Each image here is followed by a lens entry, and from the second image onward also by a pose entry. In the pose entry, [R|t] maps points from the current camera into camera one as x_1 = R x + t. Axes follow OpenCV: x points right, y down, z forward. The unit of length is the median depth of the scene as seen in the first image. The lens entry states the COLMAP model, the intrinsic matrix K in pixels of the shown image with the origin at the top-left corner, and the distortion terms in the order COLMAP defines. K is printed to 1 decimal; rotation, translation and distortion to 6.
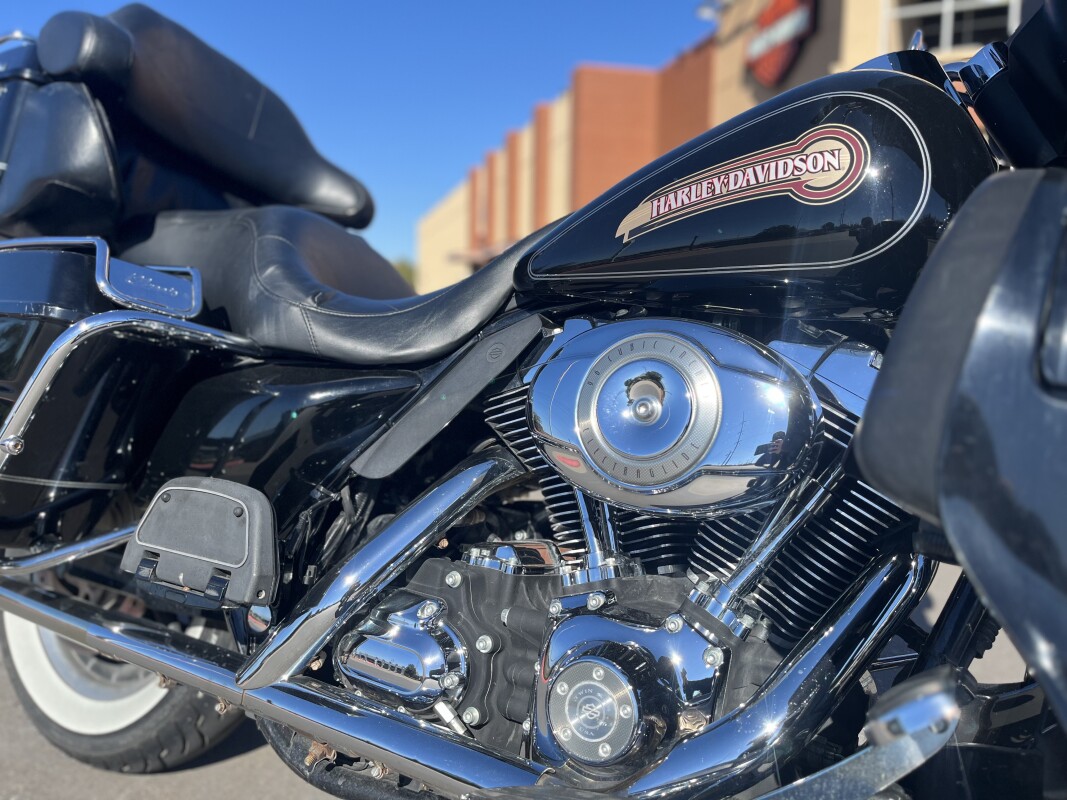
lens RADIAL K [[819.0, 0, 530.2], [0, 819.0, 399.9], [0, 0, 1]] dist [0.053626, -0.096636]
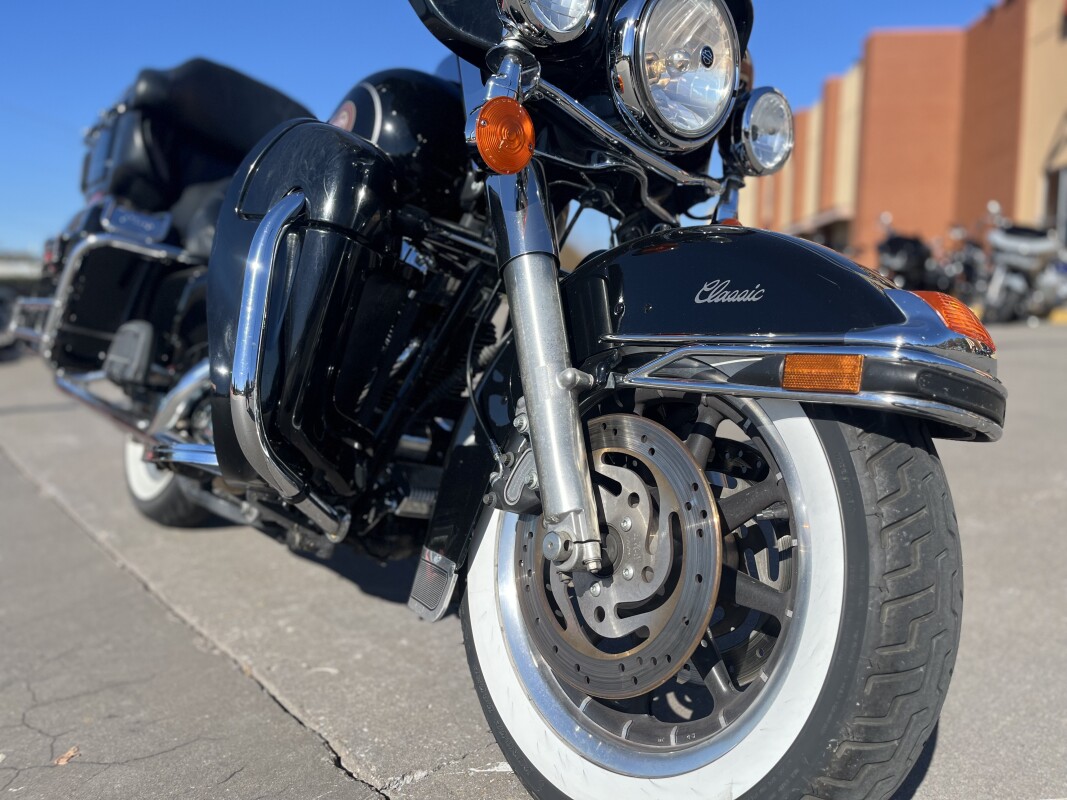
lens RADIAL K [[819.0, 0, 530.2], [0, 819.0, 399.9], [0, 0, 1]] dist [0.053626, -0.096636]
pose [[0.945510, 0.023771, -0.324725, 0.920219], [-0.018446, 0.999640, 0.019466, 0.189836], [0.325071, -0.012415, 0.945608, -0.449596]]
